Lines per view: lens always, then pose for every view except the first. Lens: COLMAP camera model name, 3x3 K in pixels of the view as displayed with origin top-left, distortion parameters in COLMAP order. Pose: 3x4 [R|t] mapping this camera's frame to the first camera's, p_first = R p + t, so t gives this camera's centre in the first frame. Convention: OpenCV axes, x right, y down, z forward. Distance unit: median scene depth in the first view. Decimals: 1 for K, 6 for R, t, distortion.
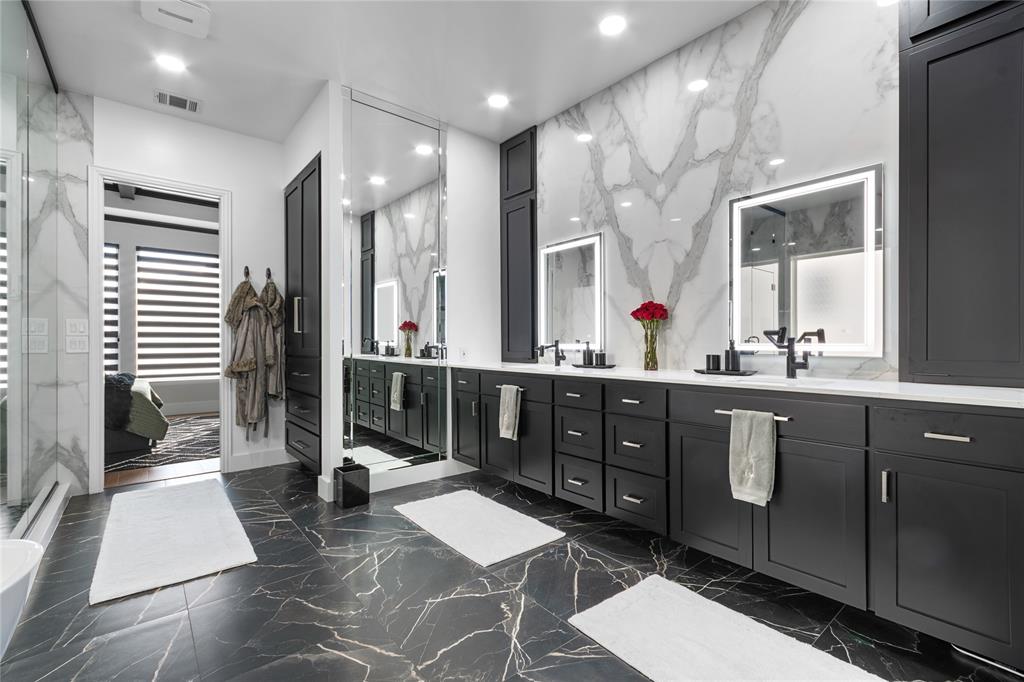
lens RADIAL K [[449.9, 0, 516.0], [0, 449.9, 344.3], [0, 0, 1]] dist [0.002930, 0.000051]
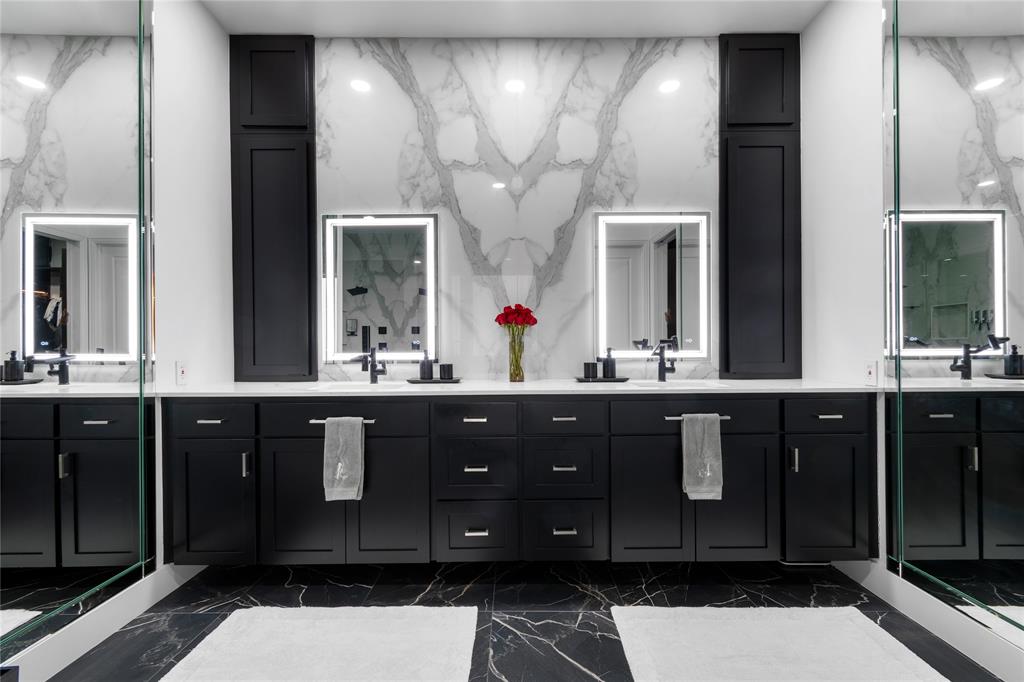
lens RADIAL K [[439.5, 0, 513.0], [0, 439.5, 352.9], [0, 0, 1]] dist [0.000580, 0.000151]
pose [[0.639635, -0.004785, 0.768664, -0.374837], [0.006566, 0.999978, 0.000761, 0.000163], [-0.768651, 0.004560, 0.639652, 0.447091]]
